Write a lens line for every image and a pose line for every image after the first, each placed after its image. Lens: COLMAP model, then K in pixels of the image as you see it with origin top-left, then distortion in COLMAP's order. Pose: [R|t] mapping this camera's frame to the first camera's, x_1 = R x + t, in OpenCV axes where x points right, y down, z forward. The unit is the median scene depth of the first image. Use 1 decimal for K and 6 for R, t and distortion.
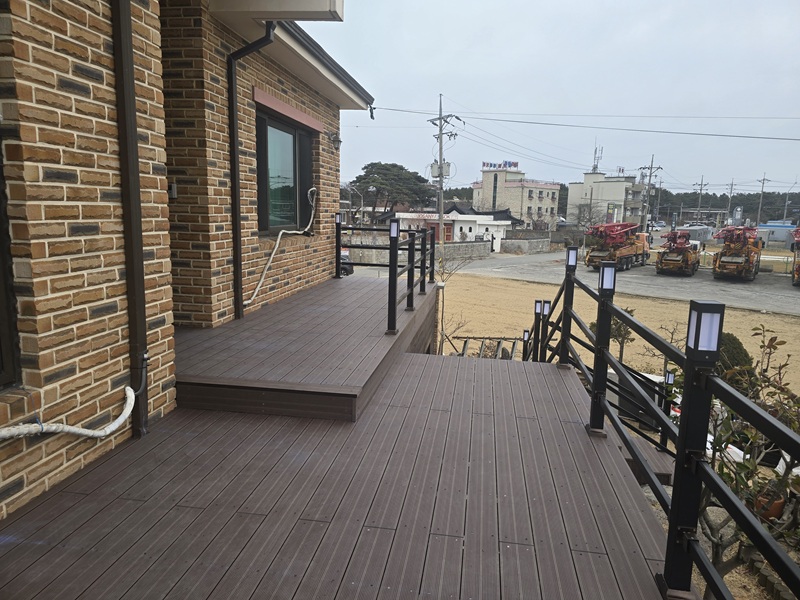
lens RADIAL K [[534.7, 0, 404.4], [0, 534.7, 295.2], [0, 0, 1]] dist [0.041985, -0.033090]
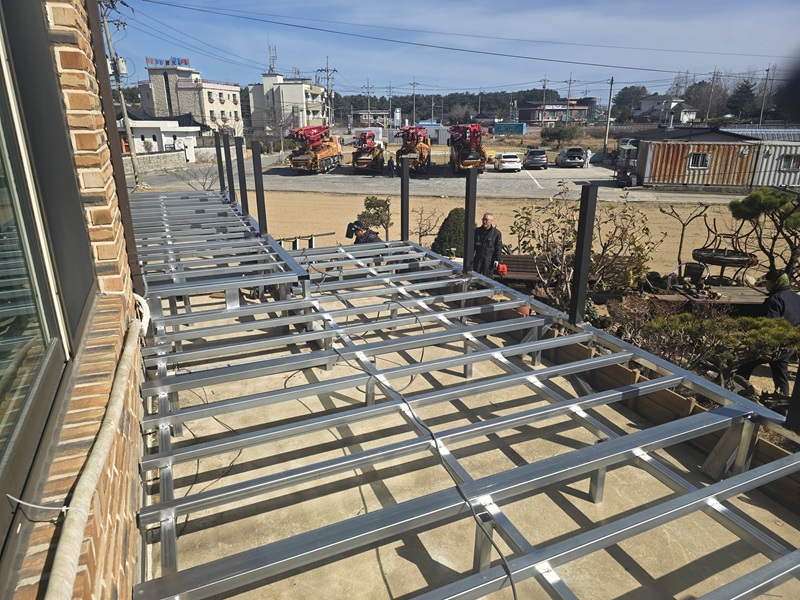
lens RADIAL K [[534.7, 0, 404.4], [0, 534.7, 295.2], [0, 0, 1]] dist [0.041985, -0.033090]
pose [[0.843625, -0.190198, 0.502117, -0.196451], [0.103831, 0.975295, 0.194983, 0.007369], [-0.526798, -0.112357, 0.842532, -0.054602]]
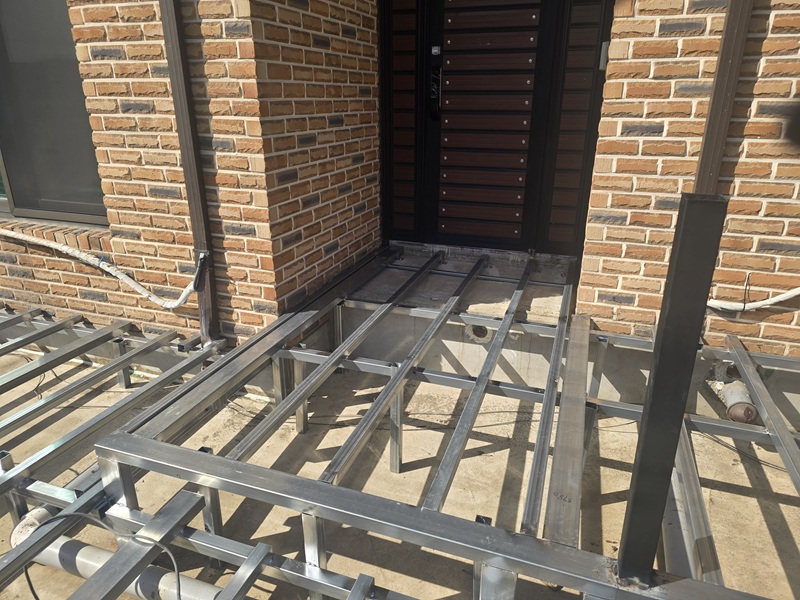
lens RADIAL K [[534.7, 0, 404.4], [0, 534.7, 295.2], [0, 0, 1]] dist [0.041985, -0.033090]
pose [[-0.183313, 0.318354, -0.930079, 0.106432], [-0.164809, 0.922768, 0.348334, -0.065092], [0.969141, 0.217140, -0.116688, 0.470978]]
